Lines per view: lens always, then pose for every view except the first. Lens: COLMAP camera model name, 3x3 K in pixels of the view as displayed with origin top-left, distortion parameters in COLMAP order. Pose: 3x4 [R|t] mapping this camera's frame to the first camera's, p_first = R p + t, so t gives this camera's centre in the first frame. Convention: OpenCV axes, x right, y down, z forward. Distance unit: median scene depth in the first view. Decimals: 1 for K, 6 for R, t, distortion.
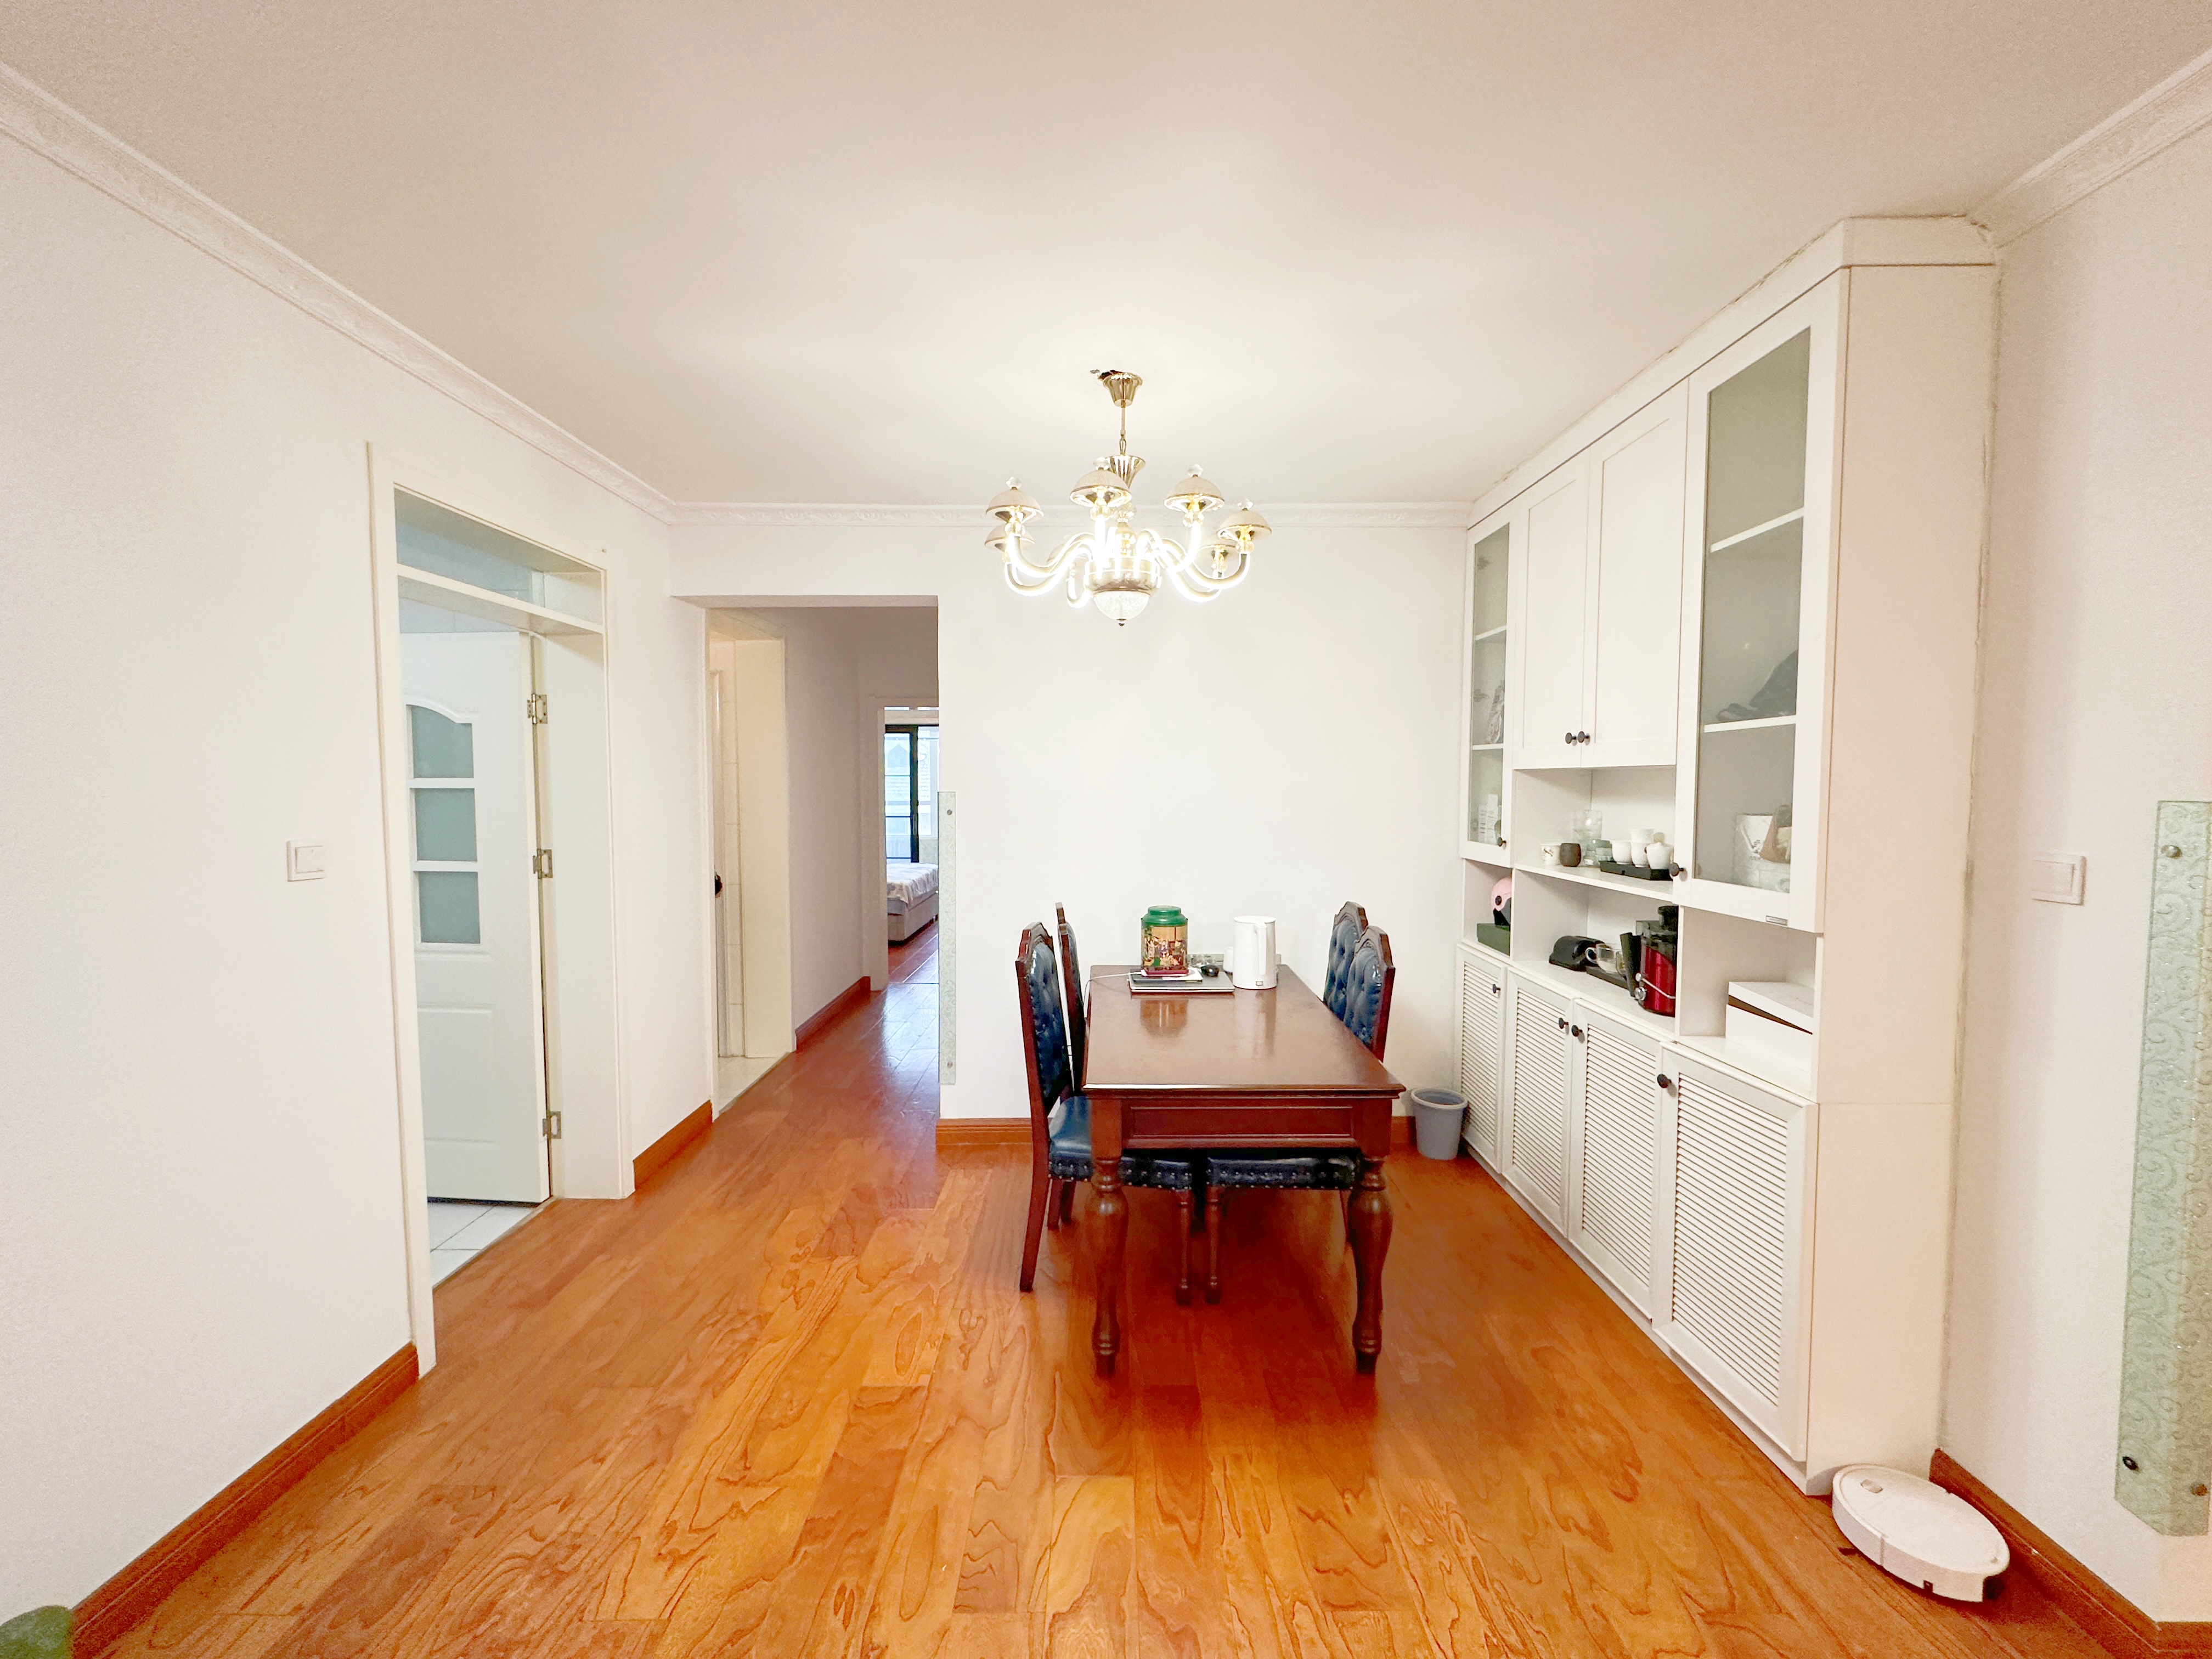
lens RADIAL K [[874.4, 0, 1104.3], [0, 874.4, 827.9], [0, 0, 1]] dist [-0.000685, -0.000390]
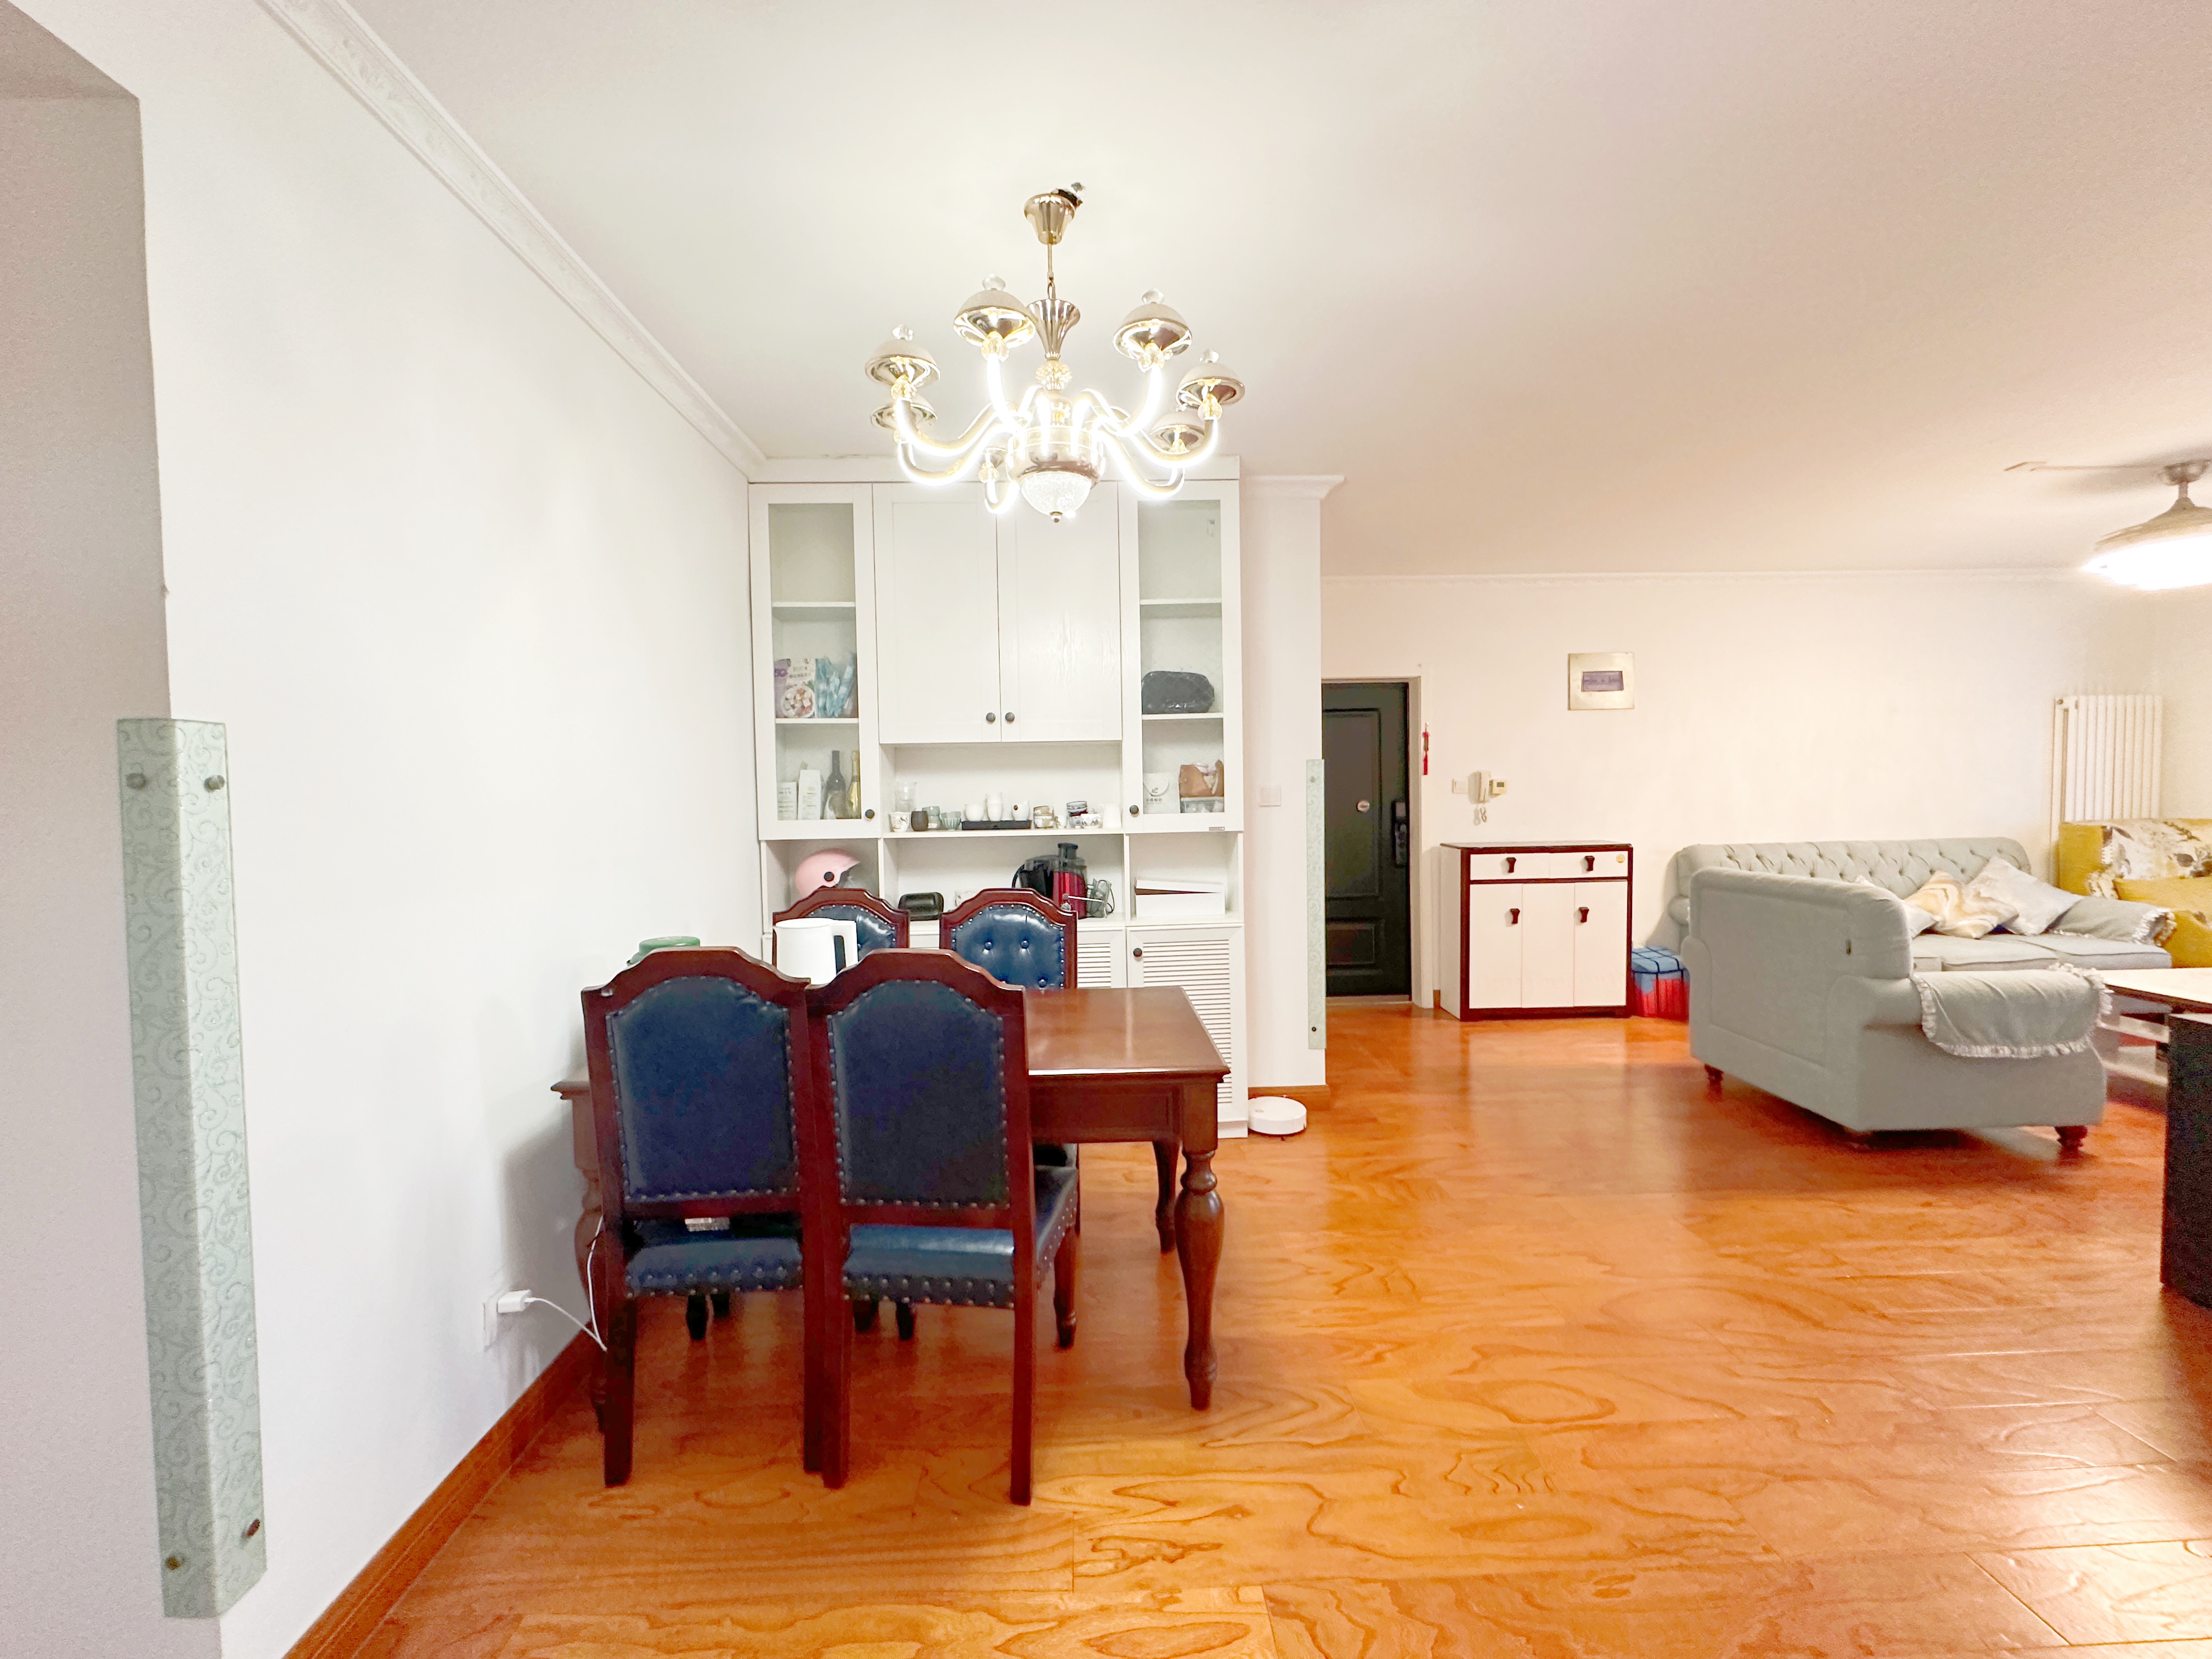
lens RADIAL K [[874.4, 0, 1104.3], [0, 874.4, 827.9], [0, 0, 1]] dist [-0.000685, -0.000390]
pose [[-0.028606, -0.040481, 0.998771, -0.837828], [0.068452, 0.996755, 0.042360, 0.012760], [-0.997244, 0.069580, -0.025742, 1.079155]]
